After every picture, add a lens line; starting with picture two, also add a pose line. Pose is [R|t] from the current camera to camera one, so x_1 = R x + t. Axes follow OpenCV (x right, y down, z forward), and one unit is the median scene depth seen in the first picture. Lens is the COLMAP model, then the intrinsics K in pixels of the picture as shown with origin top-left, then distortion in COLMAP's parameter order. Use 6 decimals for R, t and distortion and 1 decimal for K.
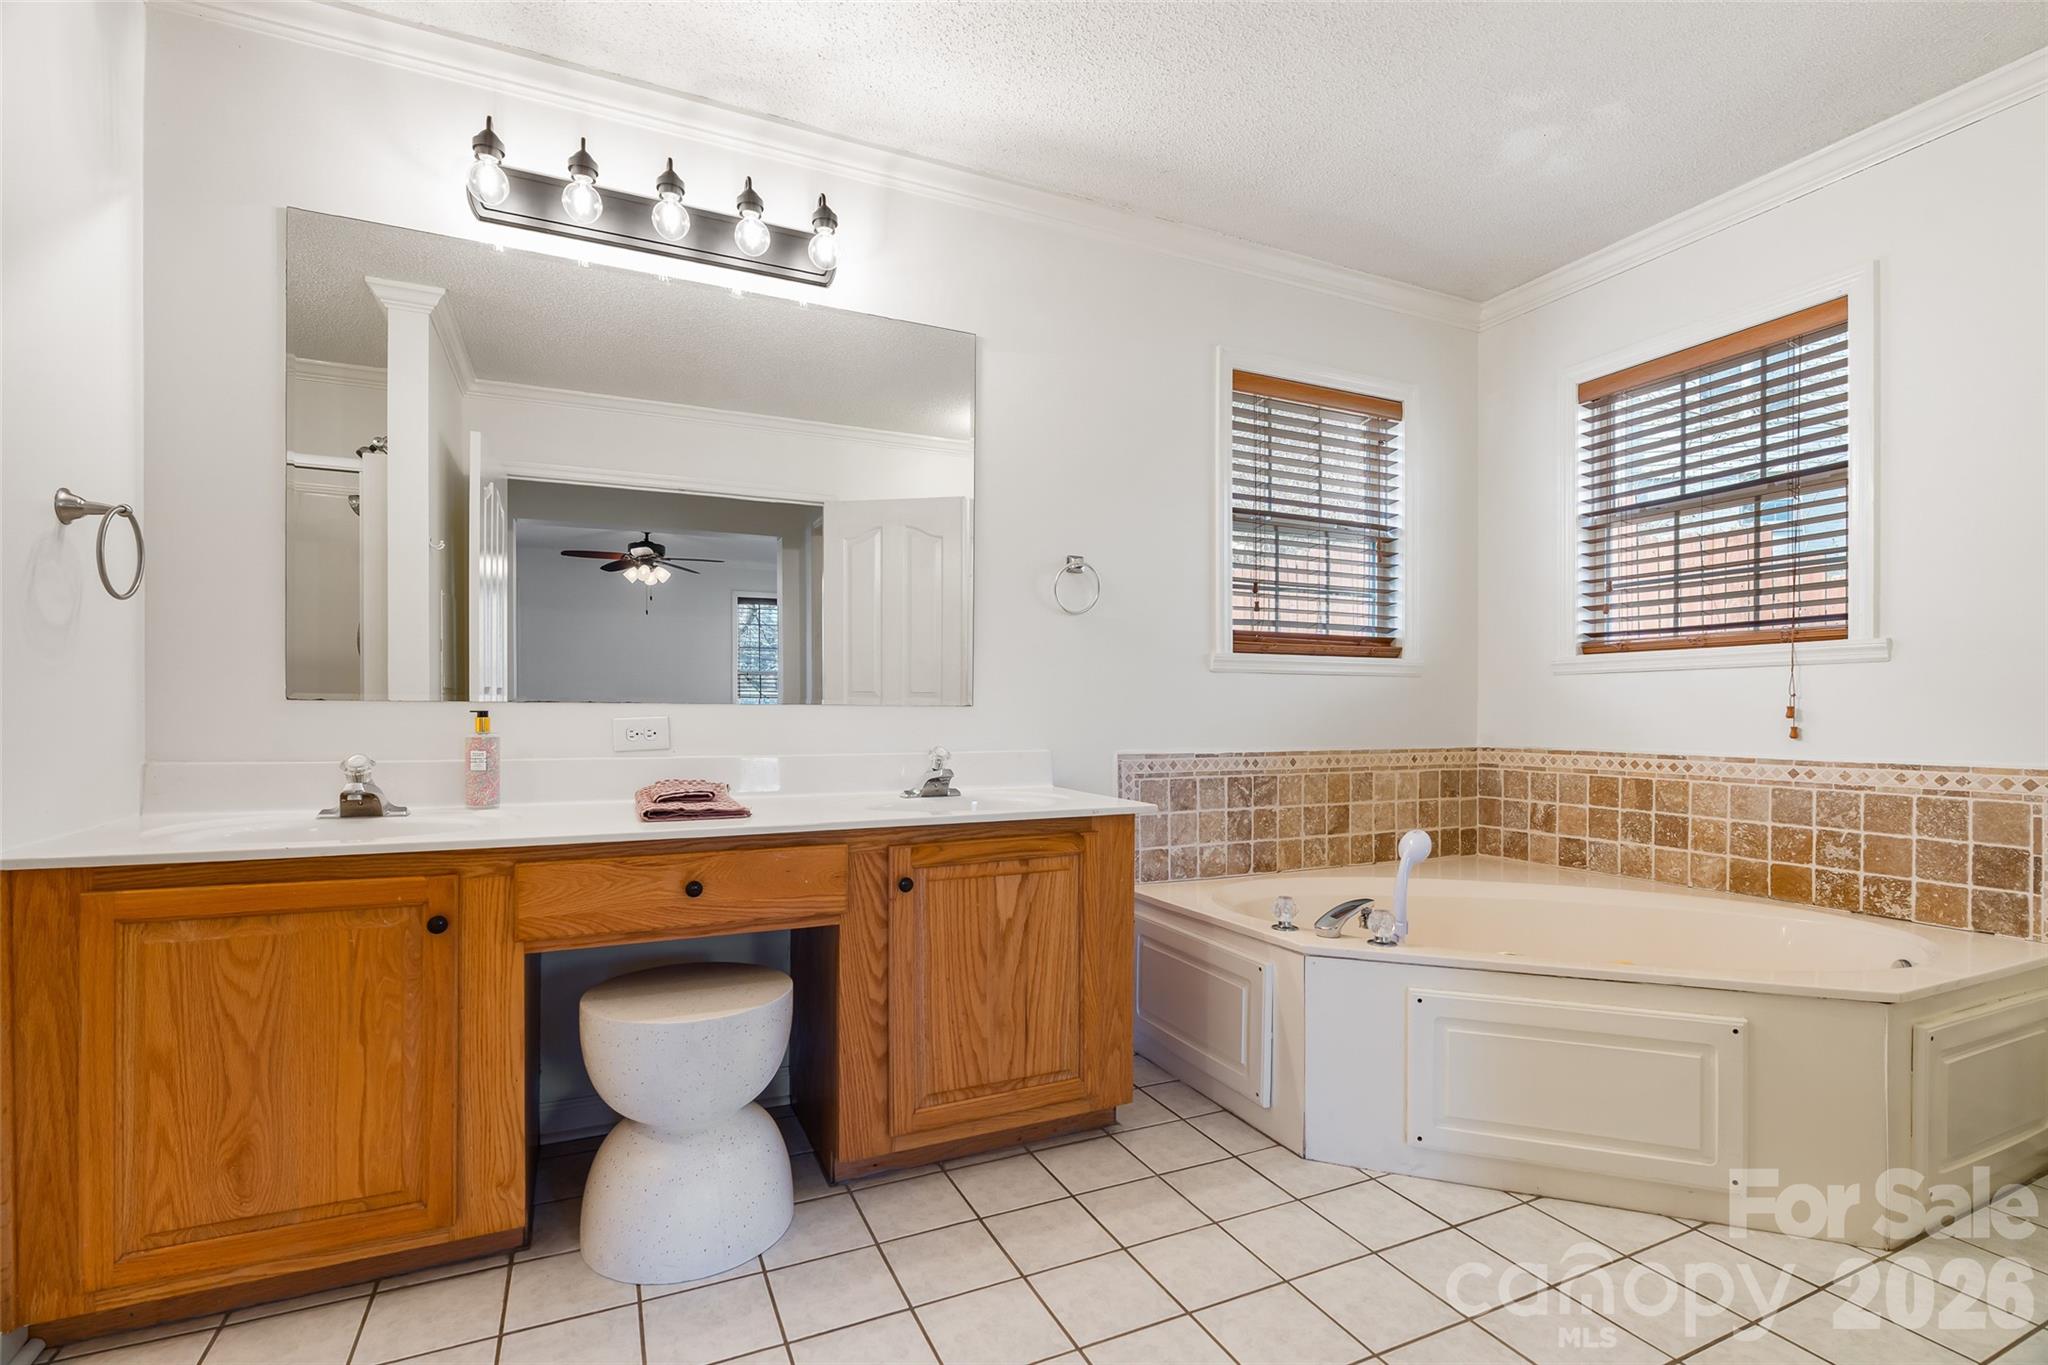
lens RADIAL K [[935.2, 0, 1023.9], [0, 935.2, 713.4], [0, 0, 1]] dist [-0.006280, 0.000216]
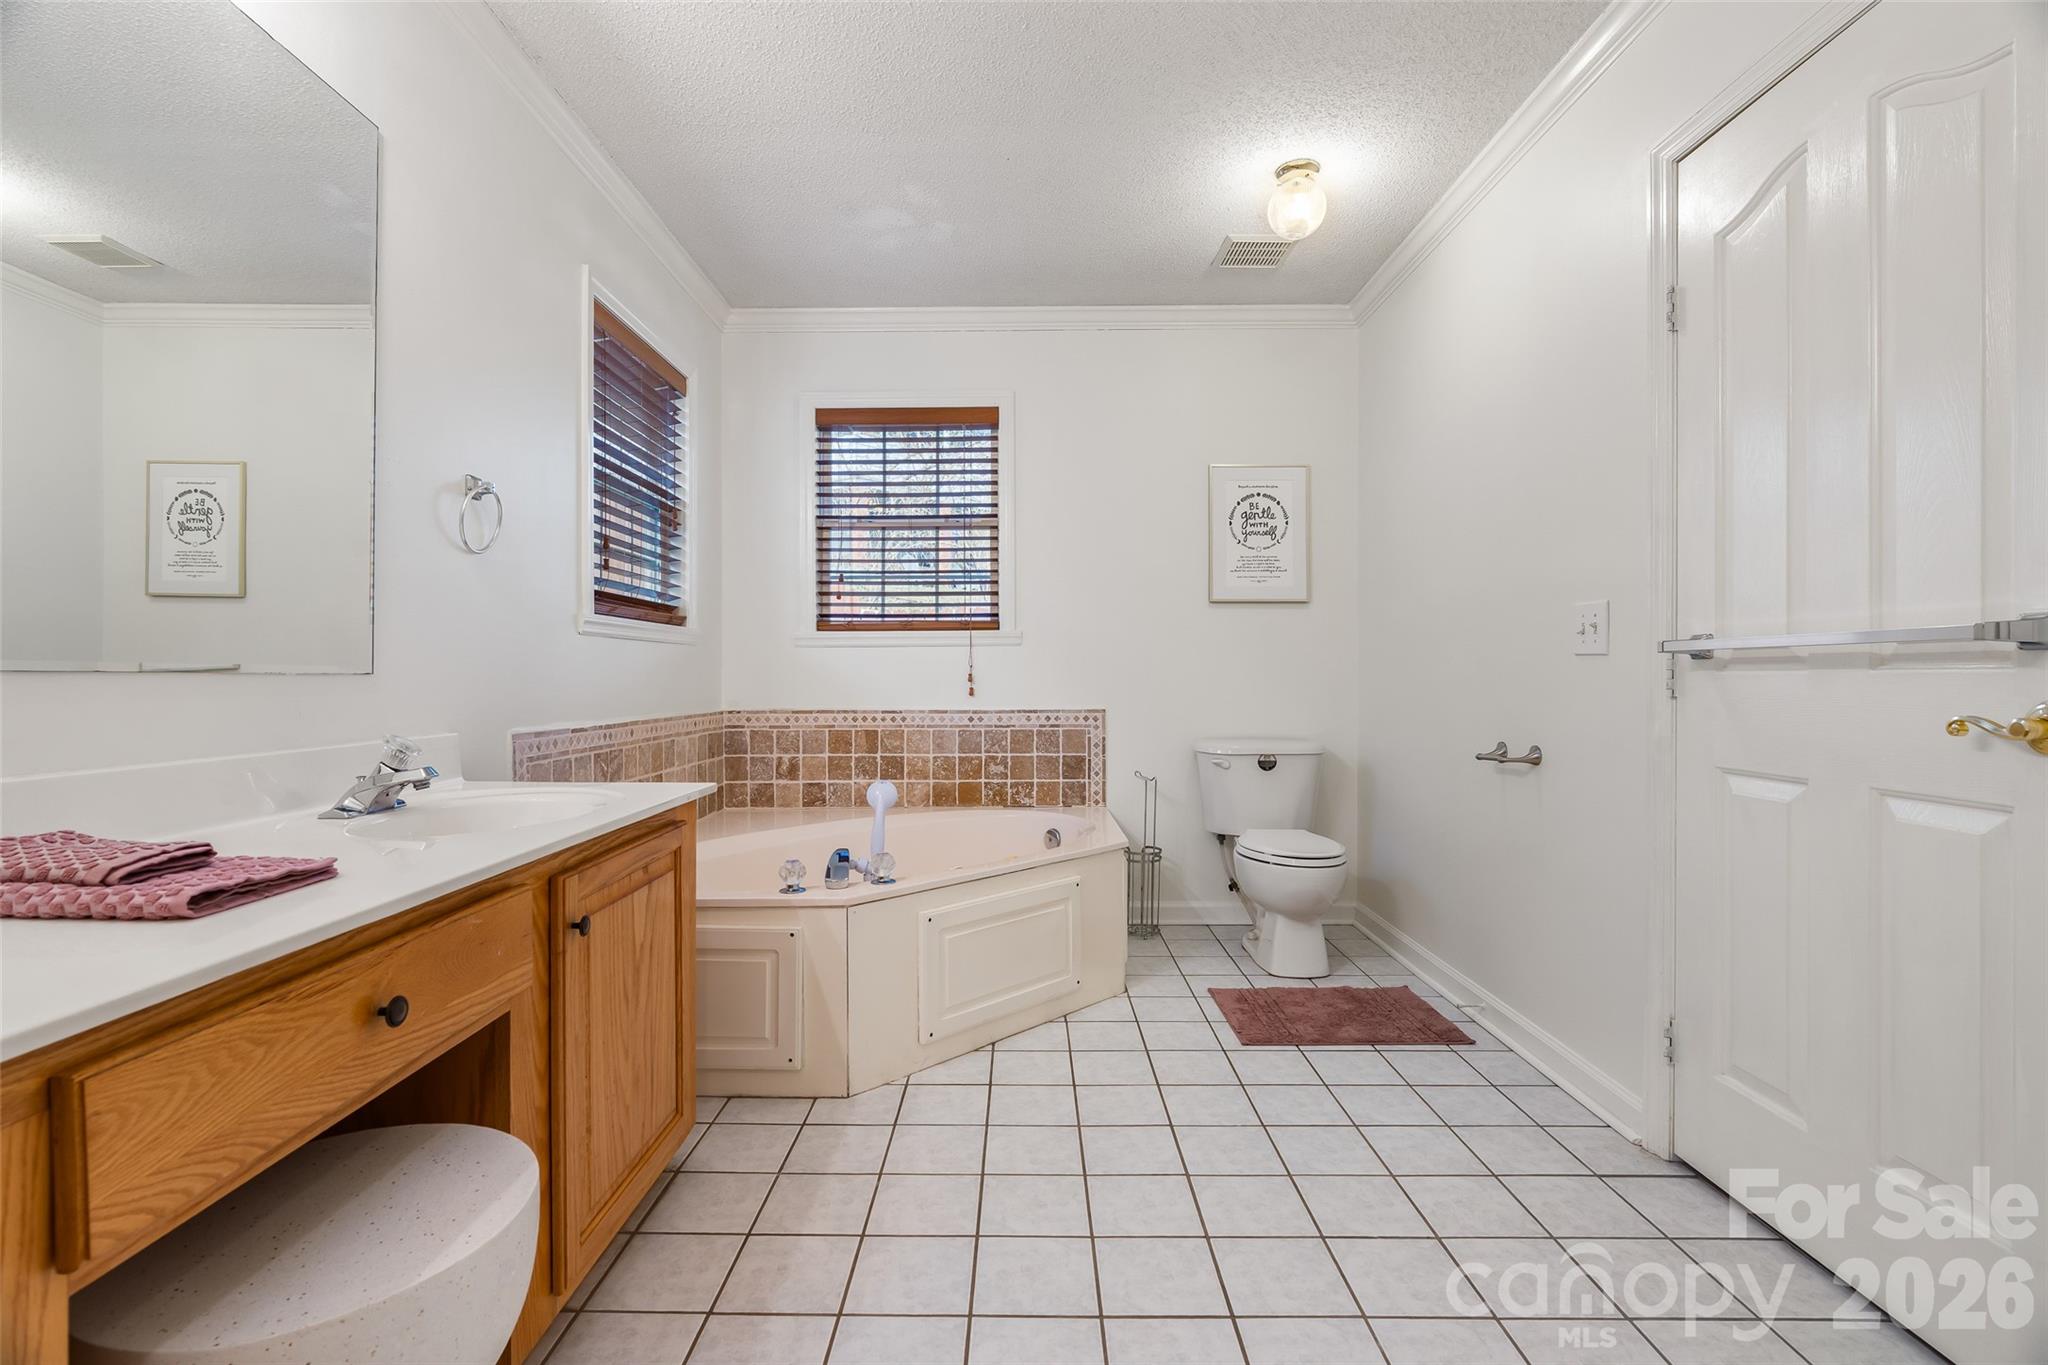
lens RADIAL K [[926.3, 0, 1020.2], [0, 926.3, 677.0], [0, 0, 1]] dist [-0.006525, 0.001155]
pose [[0.426314, -0.003402, 0.904569, -0.453620], [0.005203, 0.999986, 0.001309, -0.003807], [-0.904560, 0.004149, 0.426326, 0.292246]]
